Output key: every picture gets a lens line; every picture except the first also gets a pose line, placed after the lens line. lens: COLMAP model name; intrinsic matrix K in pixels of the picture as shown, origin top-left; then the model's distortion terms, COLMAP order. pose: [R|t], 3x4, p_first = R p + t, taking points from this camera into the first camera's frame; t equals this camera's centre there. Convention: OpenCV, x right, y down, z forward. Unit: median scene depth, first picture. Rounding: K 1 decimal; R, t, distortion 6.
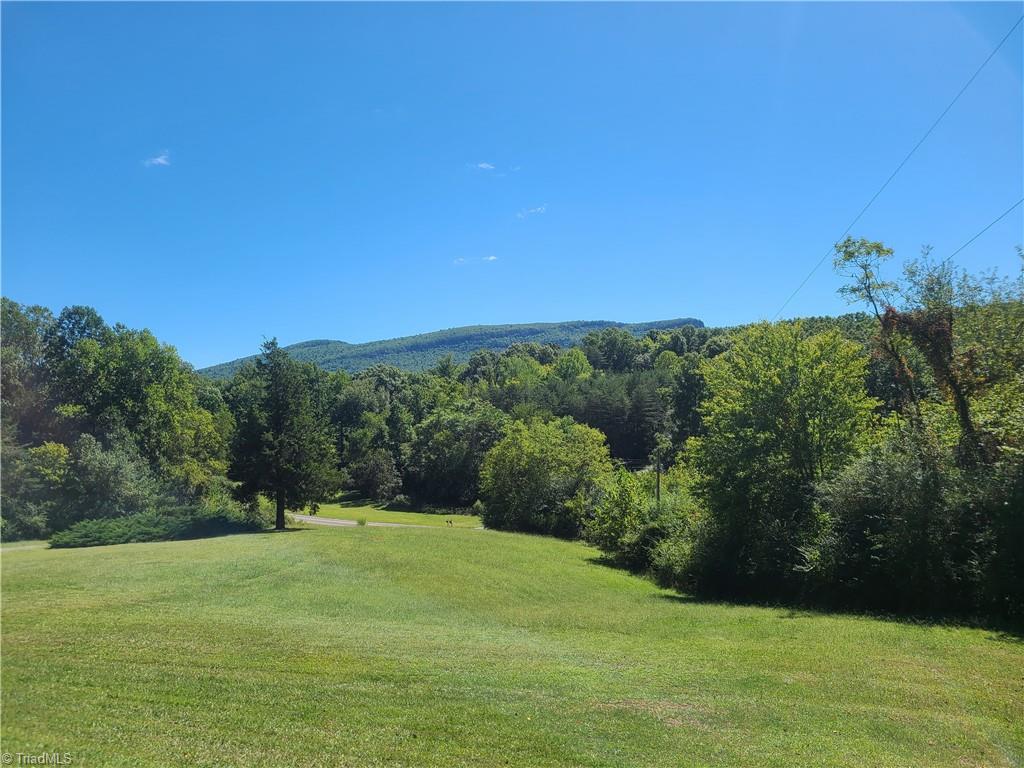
lens RADIAL K [[770.1, 0, 514.1], [0, 770.1, 395.1], [0, 0, 1]] dist [0.038141, -0.043525]
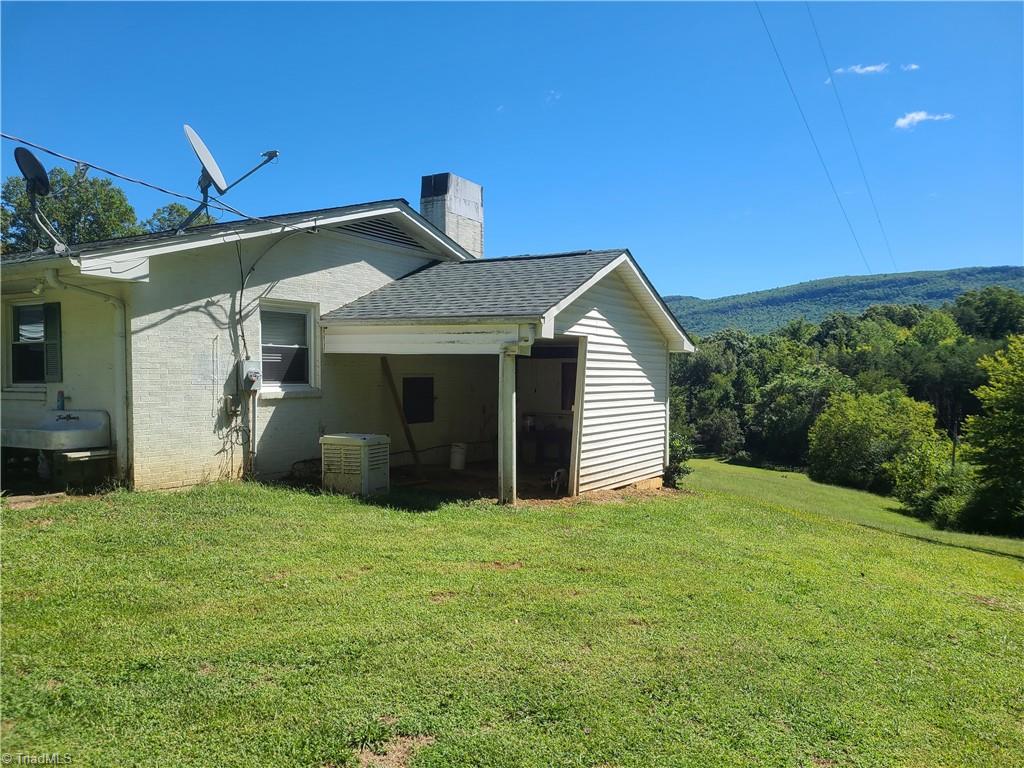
lens RADIAL K [[770.1, 0, 514.1], [0, 770.1, 395.1], [0, 0, 1]] dist [0.038141, -0.043525]
pose [[0.902015, 0.039124, -0.429928, 0.027070], [-0.014355, 0.998053, 0.060705, -0.011759], [0.431466, -0.048585, 0.900820, -0.121460]]
